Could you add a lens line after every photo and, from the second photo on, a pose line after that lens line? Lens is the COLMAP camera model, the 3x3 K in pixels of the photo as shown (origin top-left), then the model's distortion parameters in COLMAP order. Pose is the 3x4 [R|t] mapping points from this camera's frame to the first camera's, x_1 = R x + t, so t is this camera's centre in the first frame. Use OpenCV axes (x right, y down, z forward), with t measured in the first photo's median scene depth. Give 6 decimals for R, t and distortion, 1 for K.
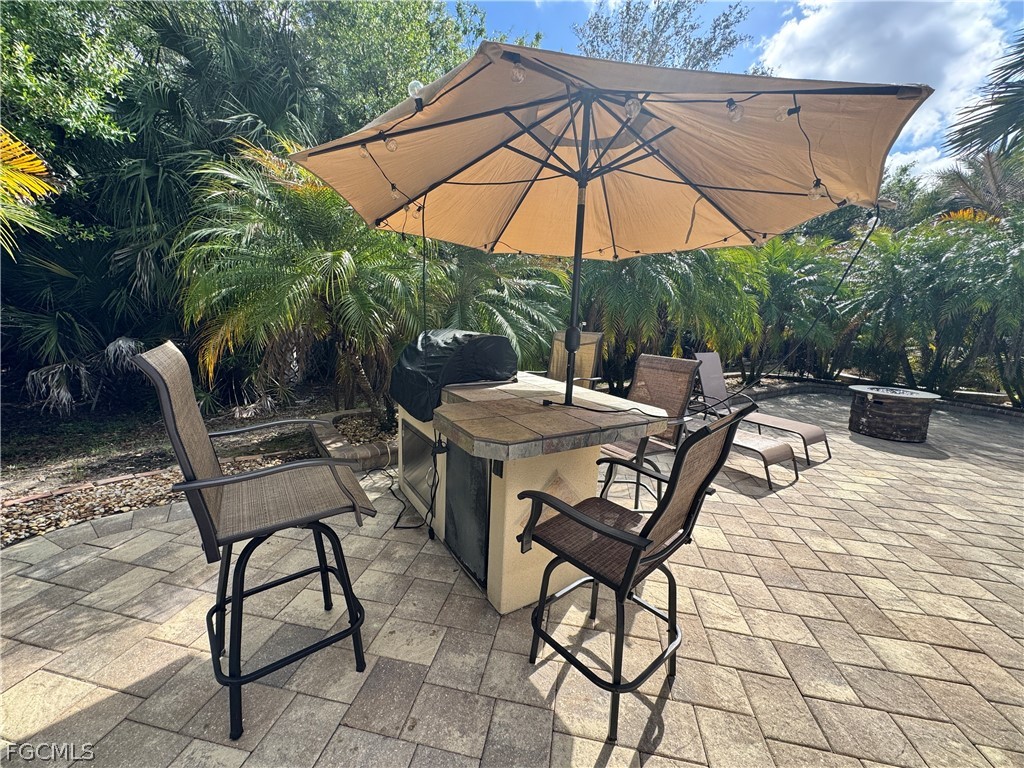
lens RADIAL K [[407.5, 0, 512.0], [0, 407.5, 384.0], [0, 0, 1]] dist [-0.002007, 0.000509]
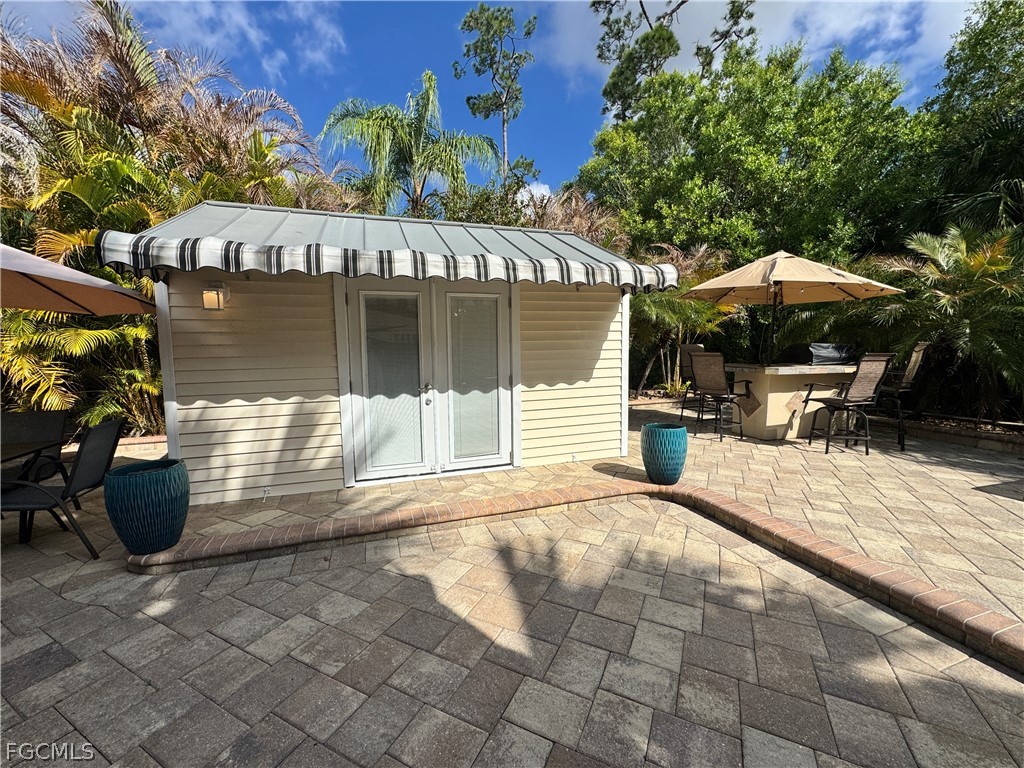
lens RADIAL K [[408.6, 0, 509.3], [0, 408.6, 384.5], [0, 0, 1]] dist [-0.001512, -0.000073]
pose [[-0.277160, 0.043239, -0.959850, 1.339835], [-0.179499, 0.979069, 0.095936, 0.089862], [0.943908, 0.198882, -0.263597, 0.062949]]
